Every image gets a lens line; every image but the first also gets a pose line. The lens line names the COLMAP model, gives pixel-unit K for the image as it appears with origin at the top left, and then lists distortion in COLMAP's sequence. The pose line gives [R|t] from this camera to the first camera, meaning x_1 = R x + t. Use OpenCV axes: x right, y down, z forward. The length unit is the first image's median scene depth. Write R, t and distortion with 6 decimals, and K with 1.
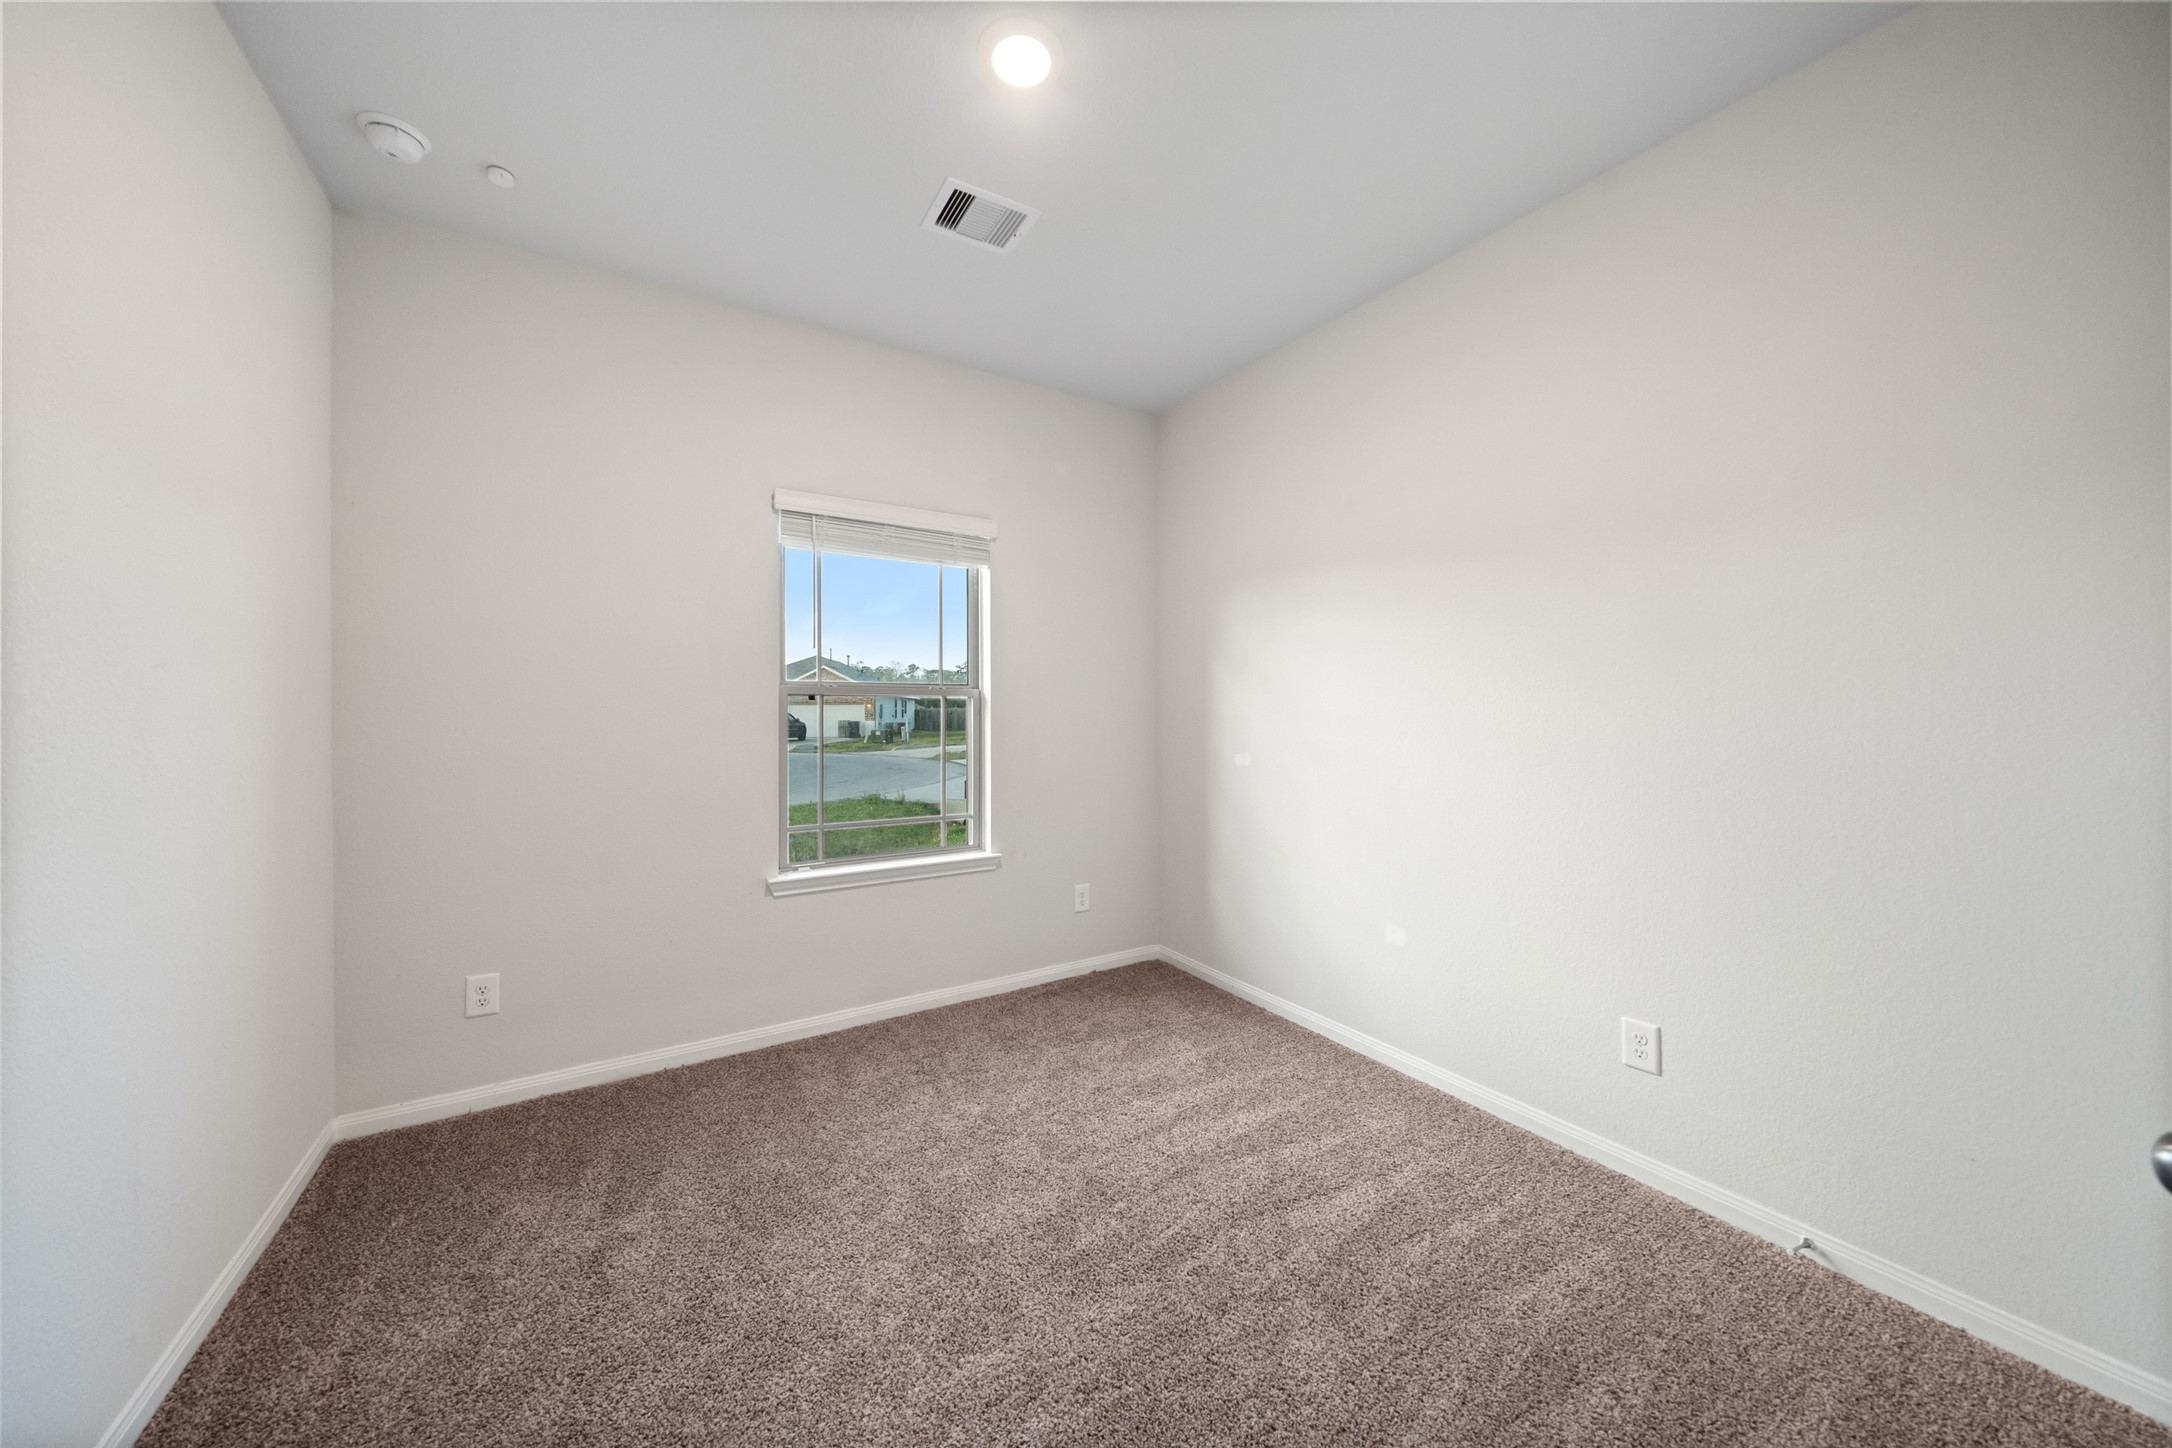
lens RADIAL K [[746.2, 0, 1084.2], [0, 746.2, 716.1], [0, 0, 1]] dist [-0.008741, 0.000320]
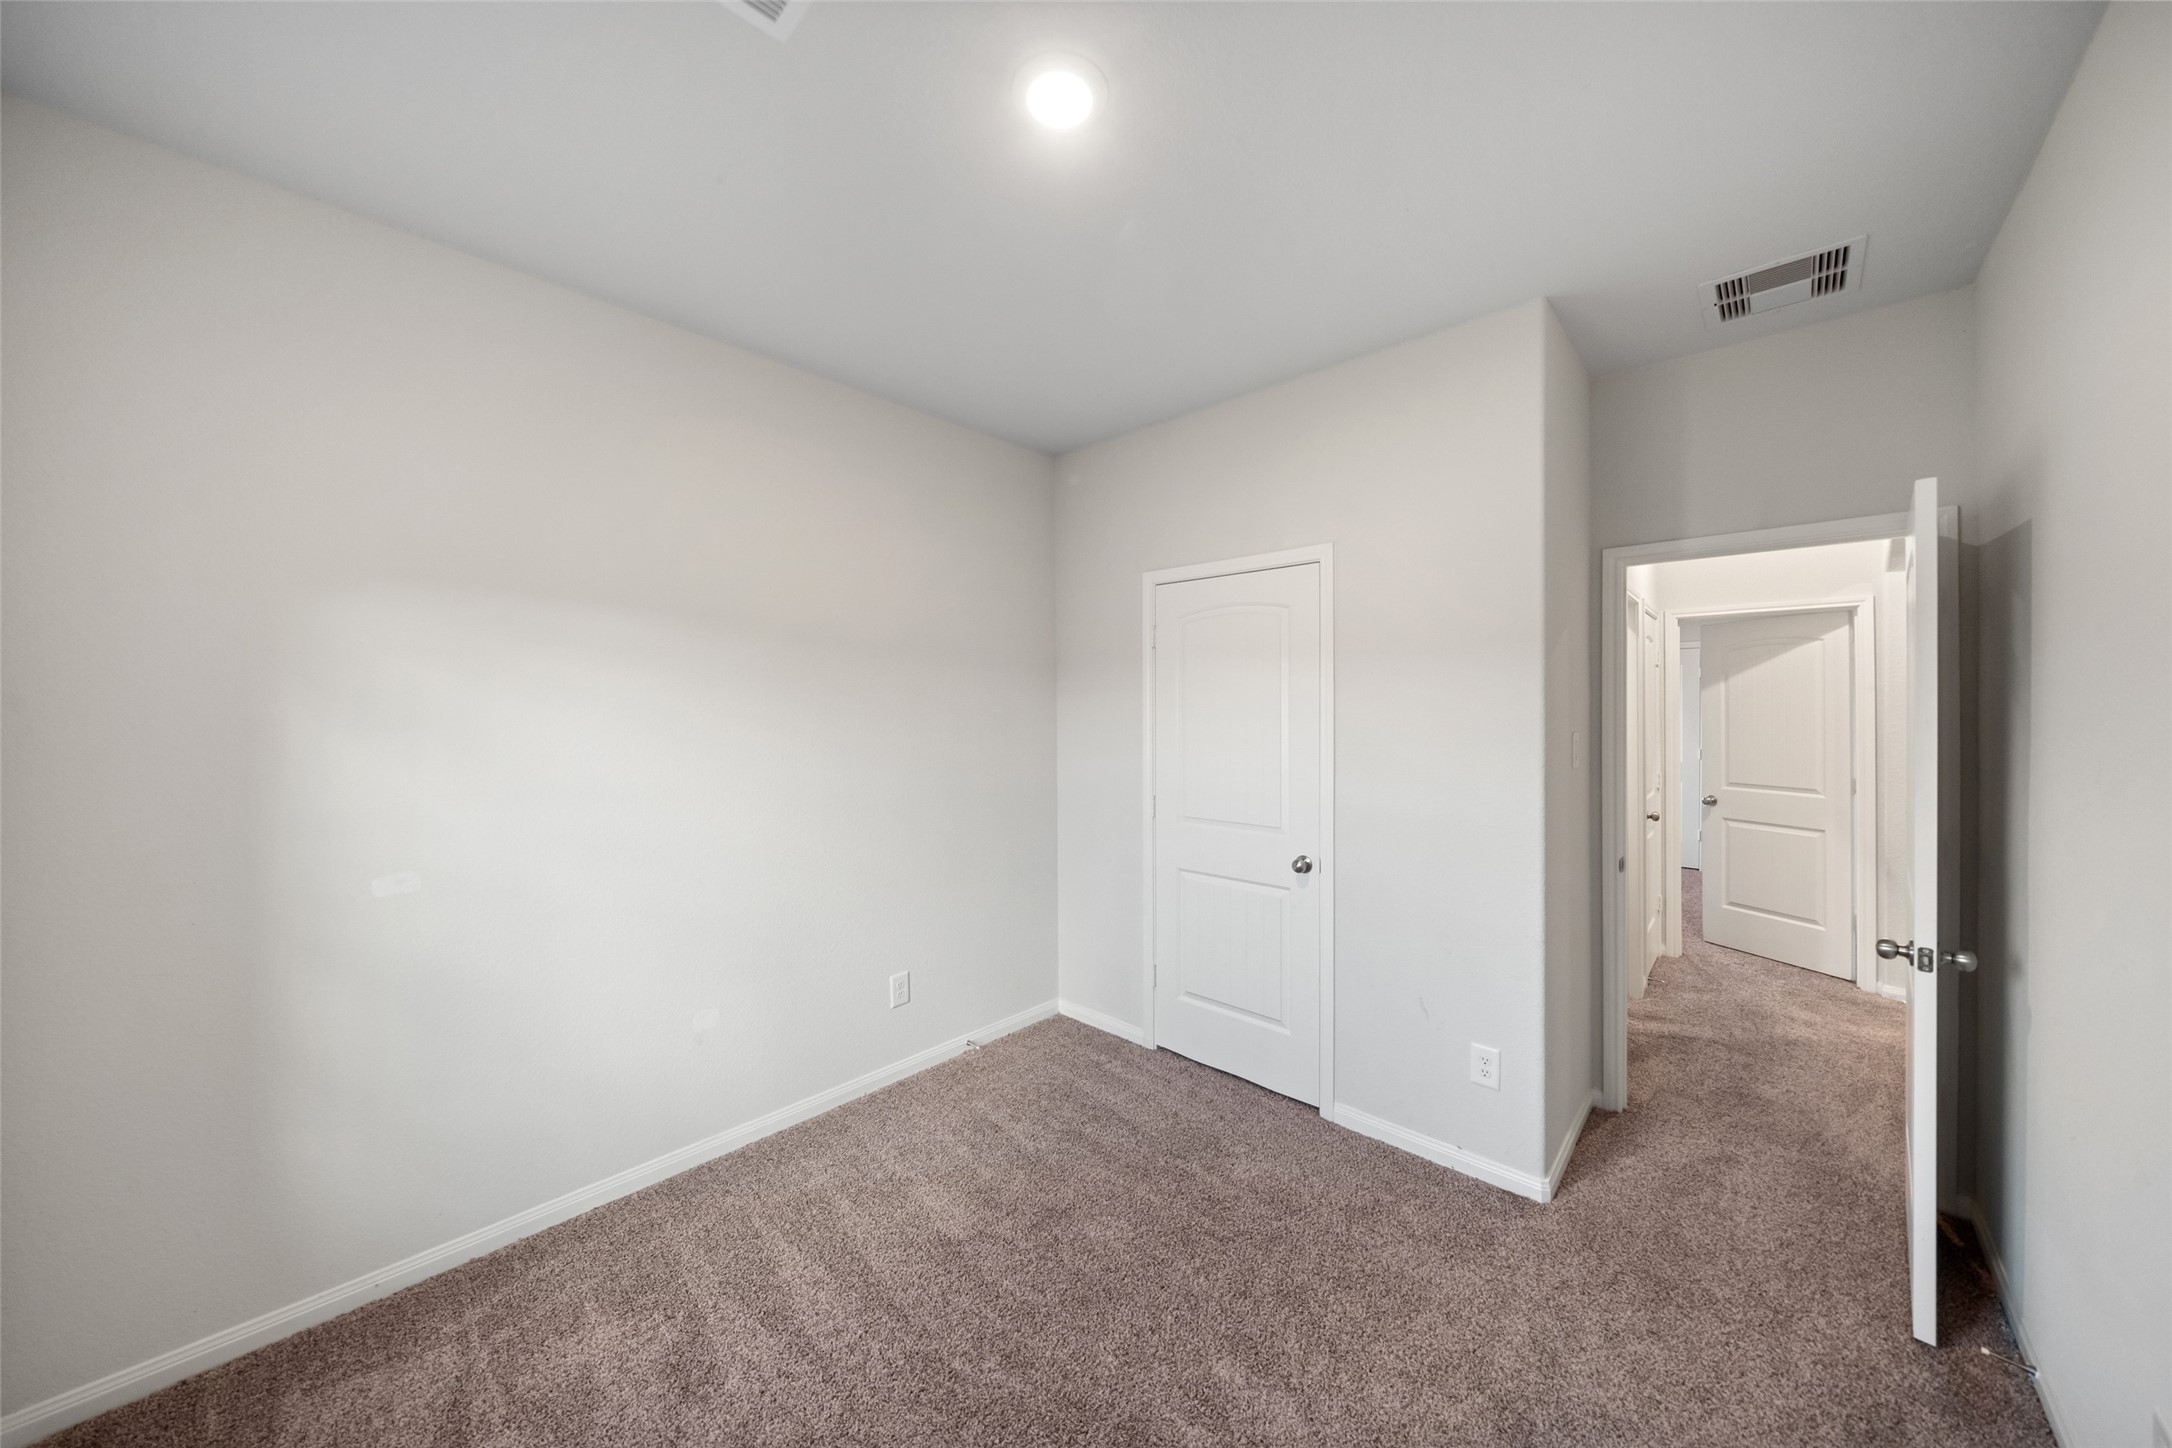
lens RADIAL K [[746.2, 0, 1084.2], [0, 746.2, 716.1], [0, 0, 1]] dist [-0.008741, 0.000320]
pose [[-0.264798, -0.004507, 0.964293, -0.708378], [0.010629, 0.999915, 0.007592, -0.104937], [-0.964245, 0.012260, -0.264728, 0.904429]]
